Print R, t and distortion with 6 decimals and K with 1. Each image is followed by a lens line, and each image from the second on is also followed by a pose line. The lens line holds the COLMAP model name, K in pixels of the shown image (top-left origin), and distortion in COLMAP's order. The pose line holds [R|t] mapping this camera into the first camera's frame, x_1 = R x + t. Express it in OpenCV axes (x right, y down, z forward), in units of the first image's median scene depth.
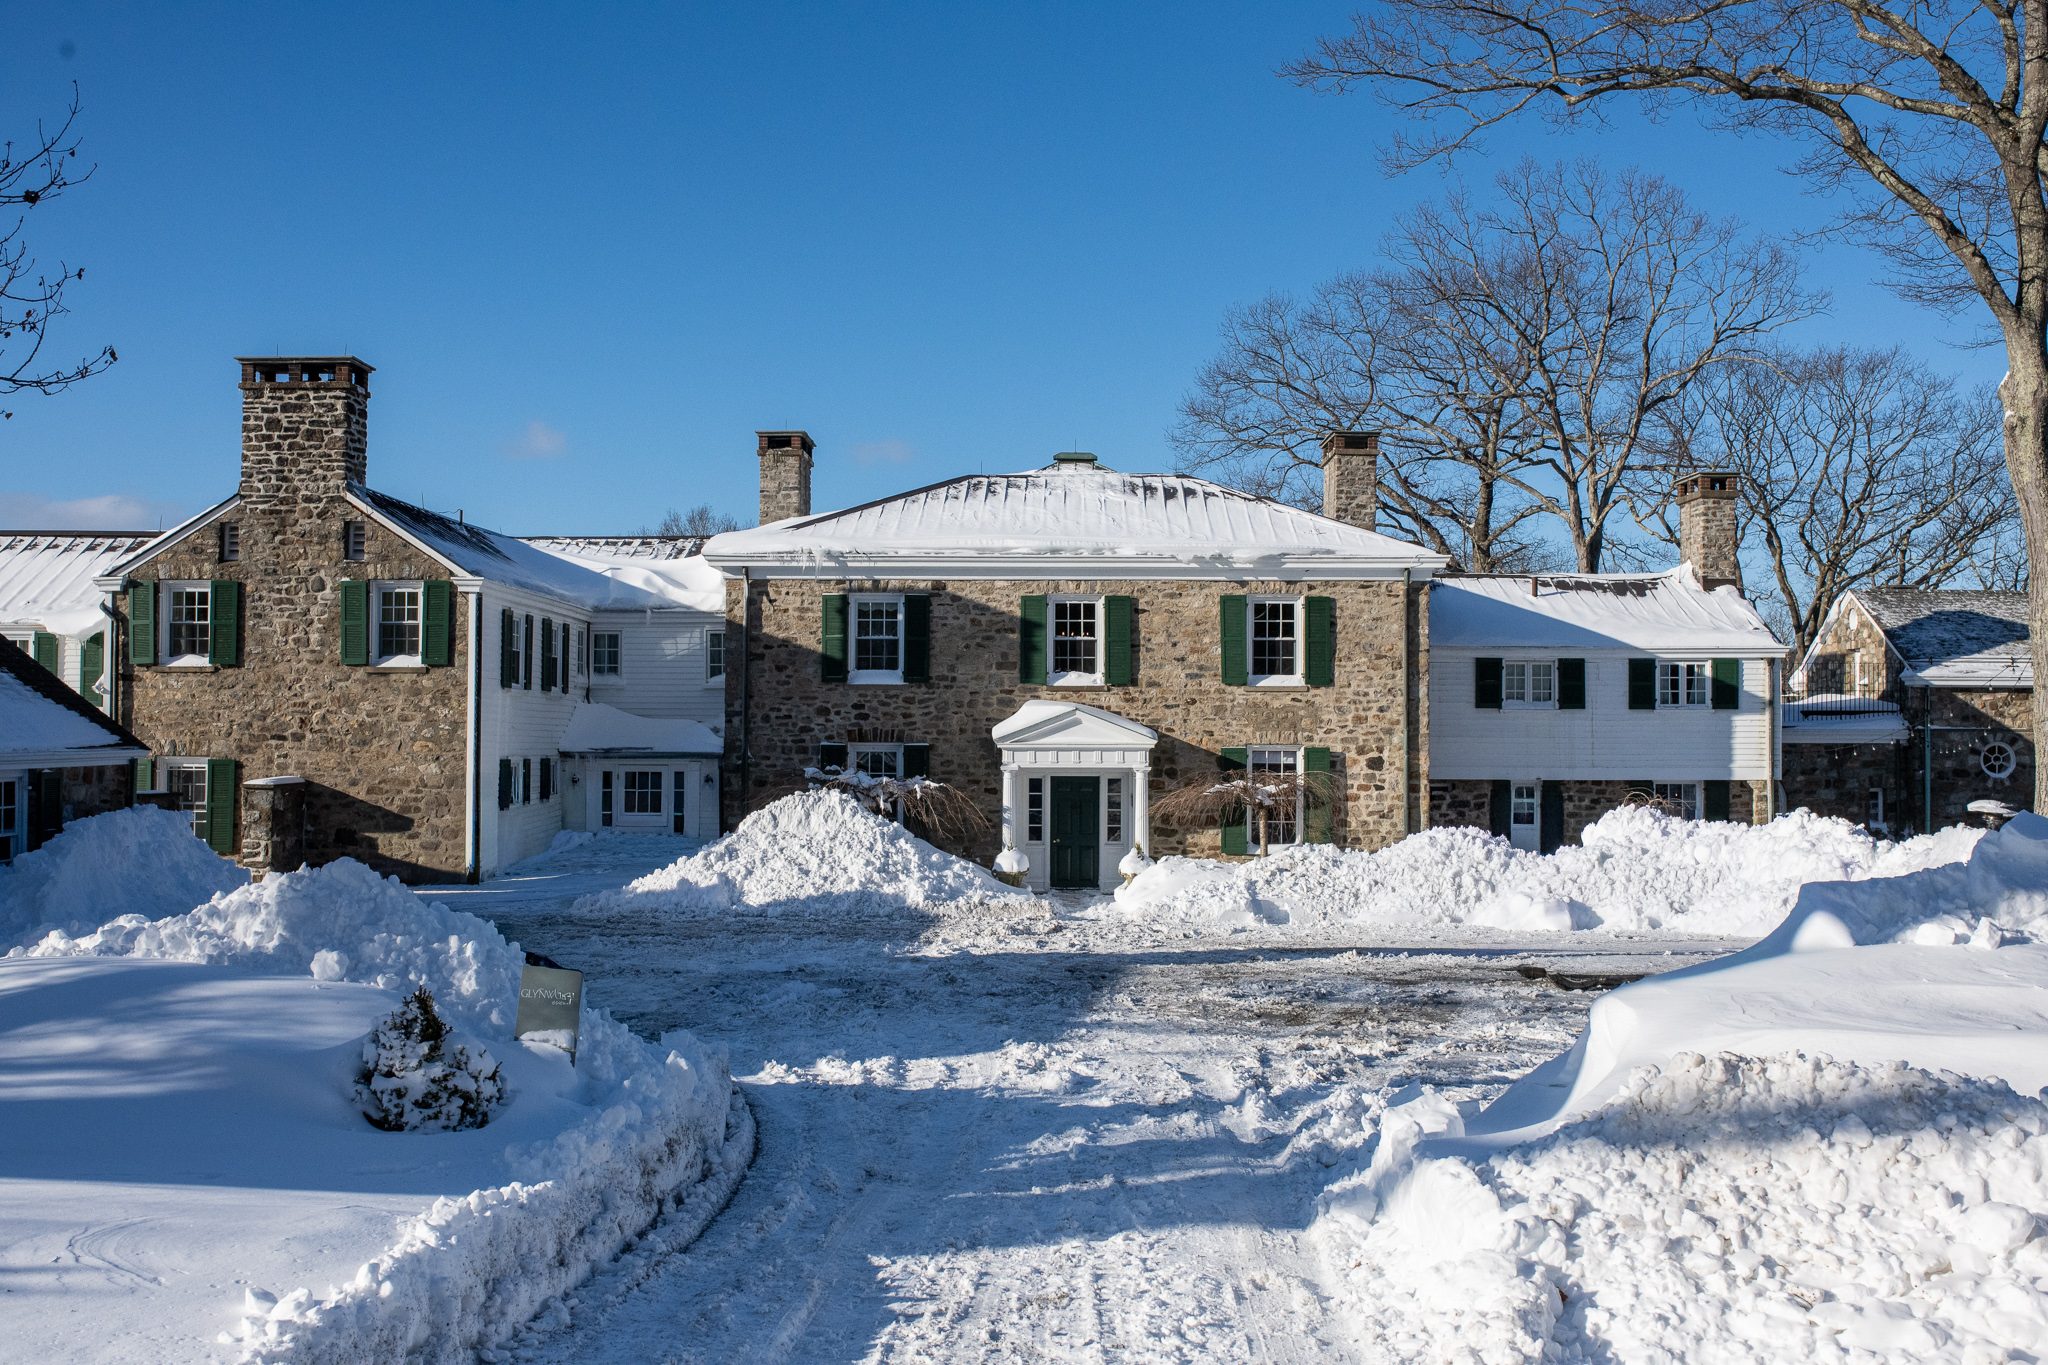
lens RADIAL K [[1902.7, 0, 1024.0], [0, 1902.7, 682.5], [0, 0, 1]] dist [-0.017890, 0.015334]
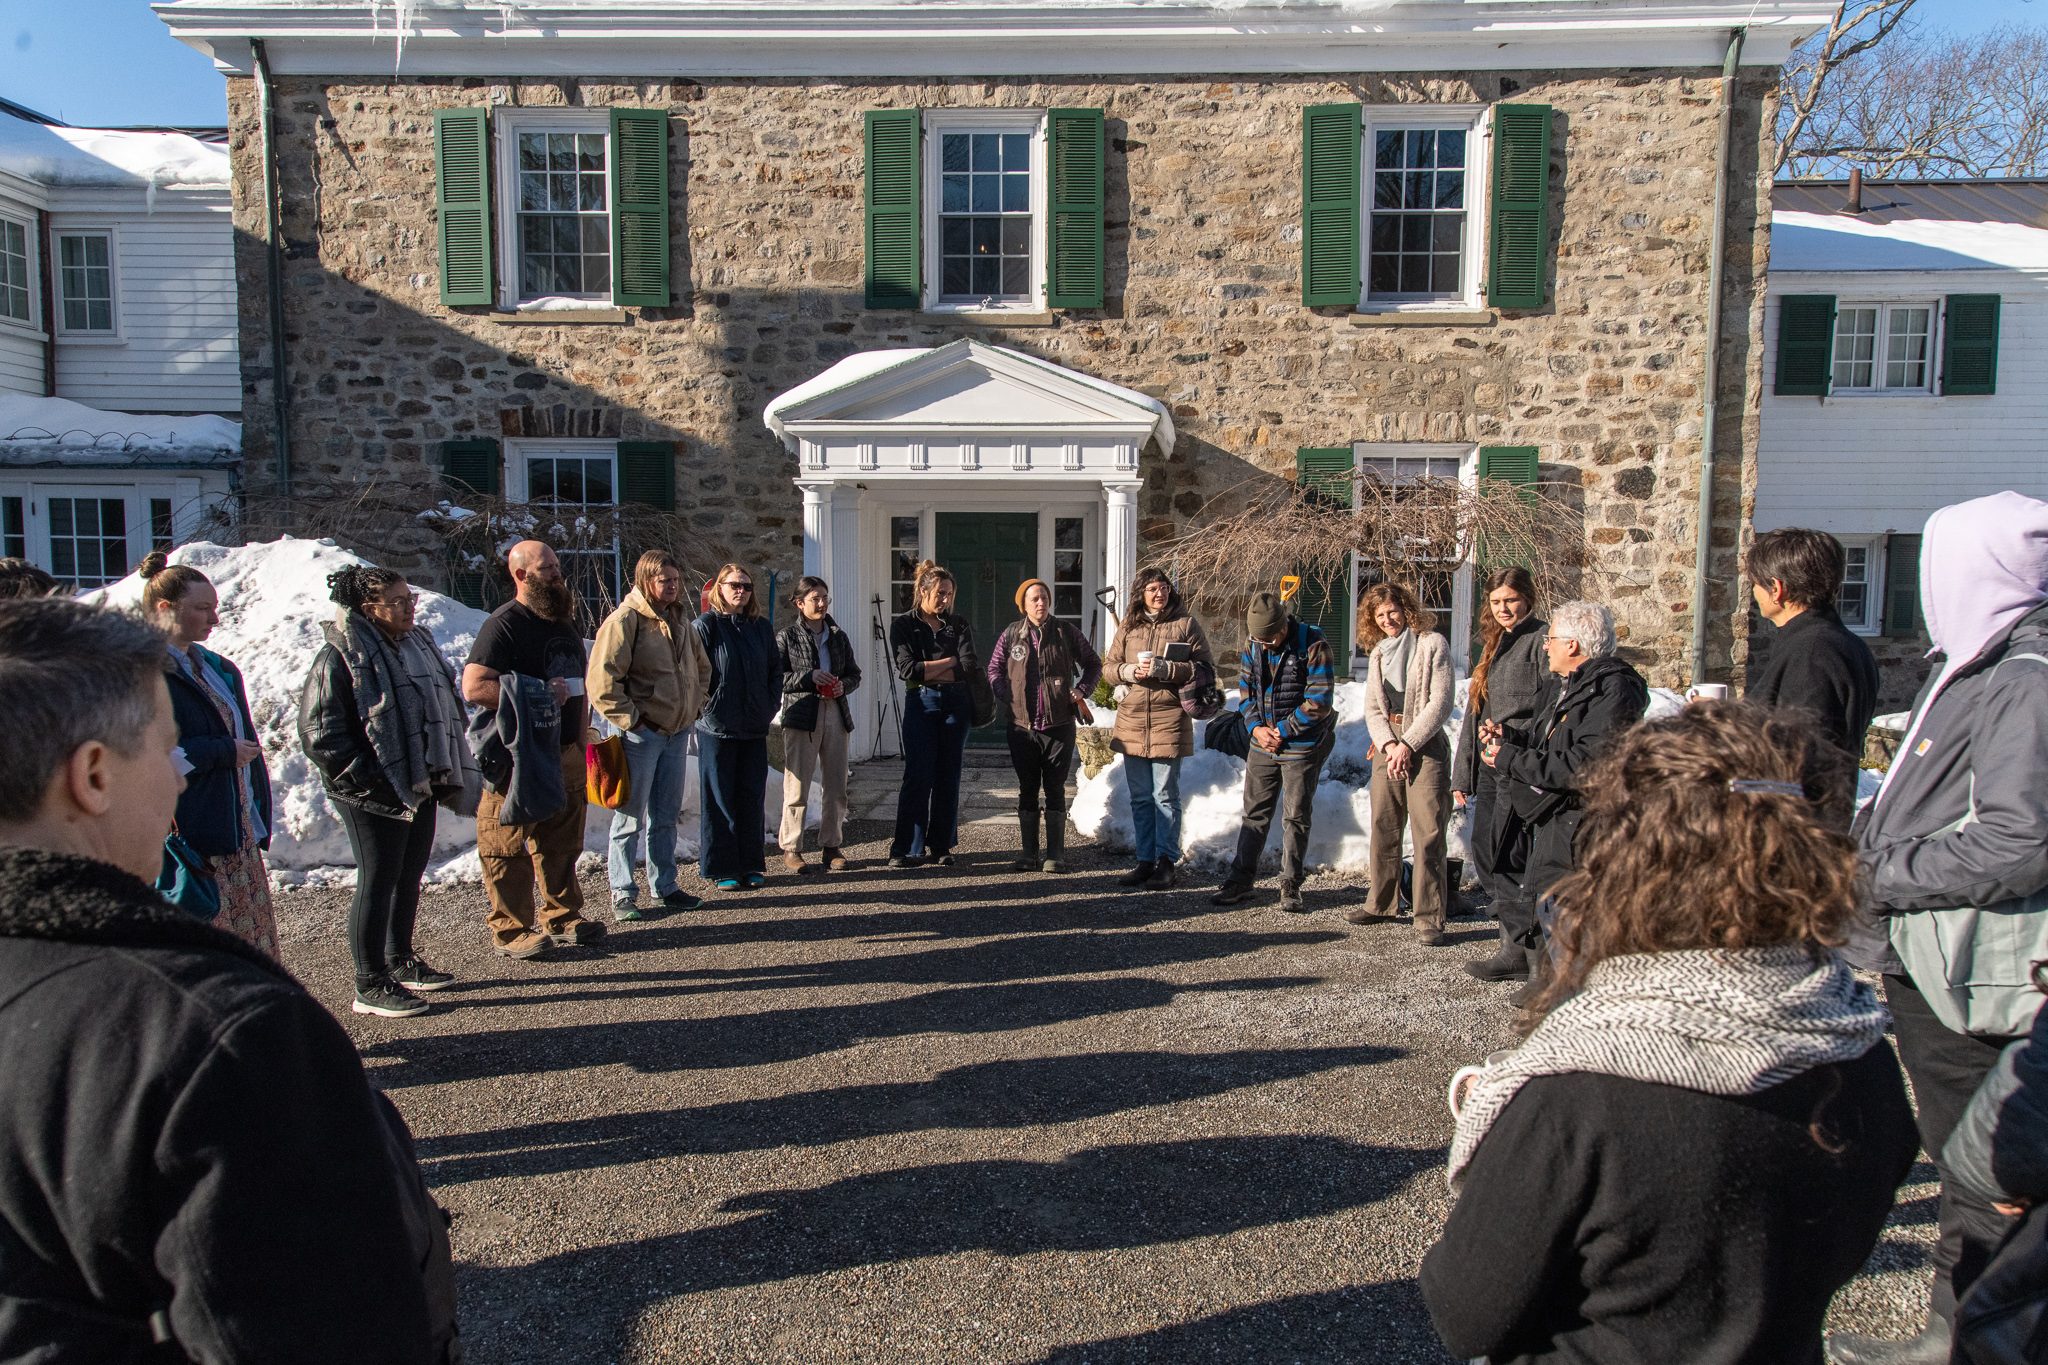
lens RADIAL K [[1487.1, 0, 1024.0], [0, 1487.1, 682.5], [0, 0, 1]] dist [0.051423, -0.000964]
pose [[0.999704, 0.005332, -0.023733, 0.045829], [-0.002617, 0.993592, 0.113000, 0.049781], [0.024183, -0.112904, 0.993312, 0.629068]]
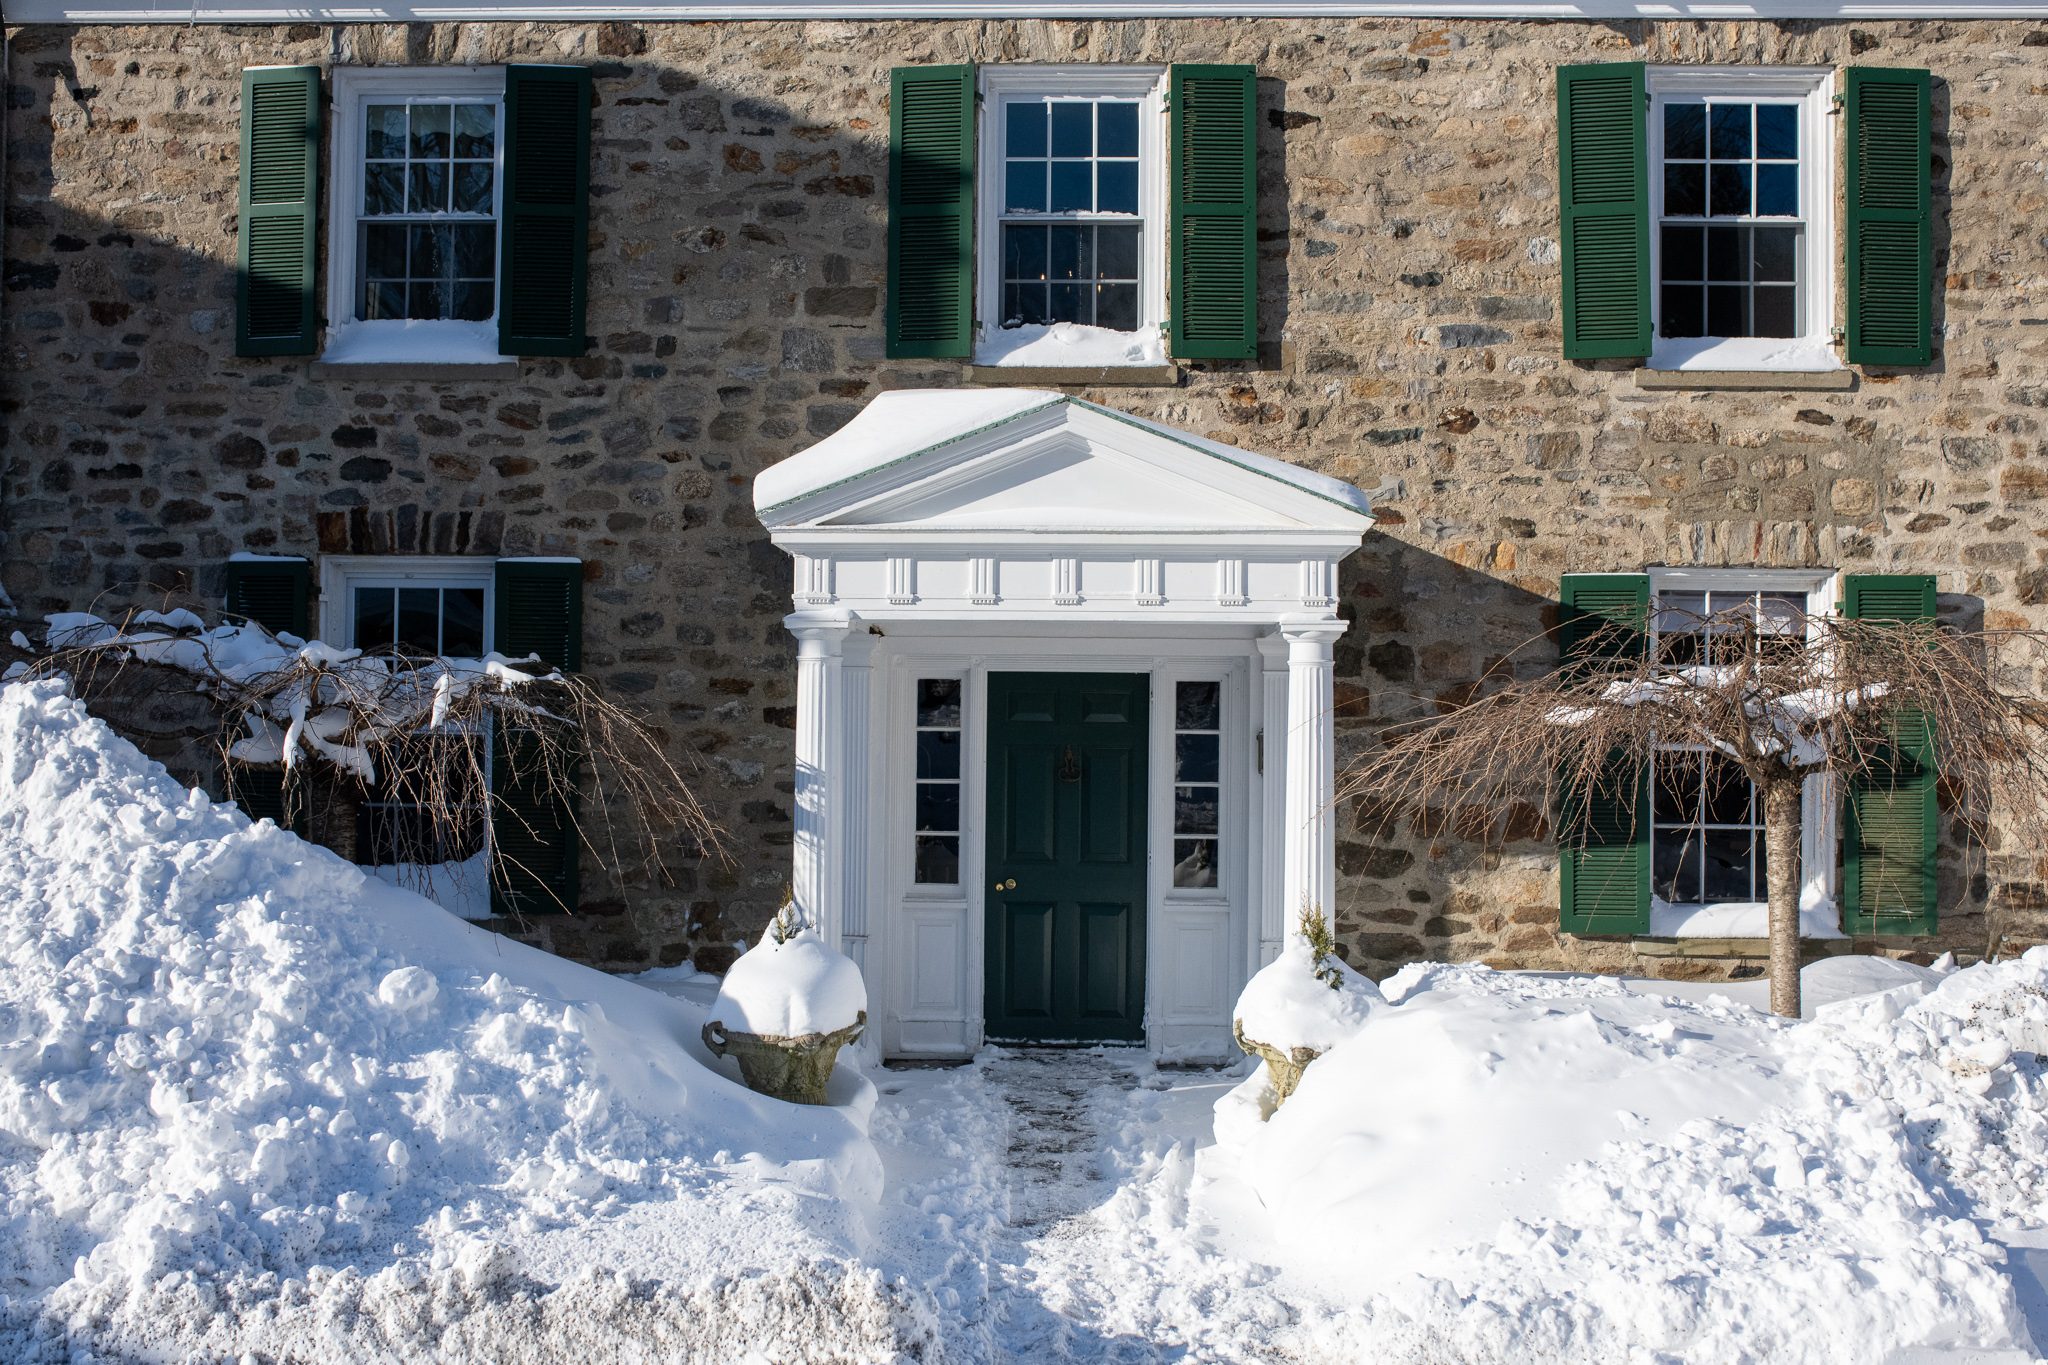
lens RADIAL K [[1902.7, 0, 1024.0], [0, 1902.7, 682.5], [0, 0, 1]] dist [-0.017890, 0.015334]
pose [[0.999880, 0.006365, -0.014142, 0.024222], [-0.006315, 0.999974, 0.003604, 0.050202], [0.014165, -0.003514, 0.999894, 0.700882]]
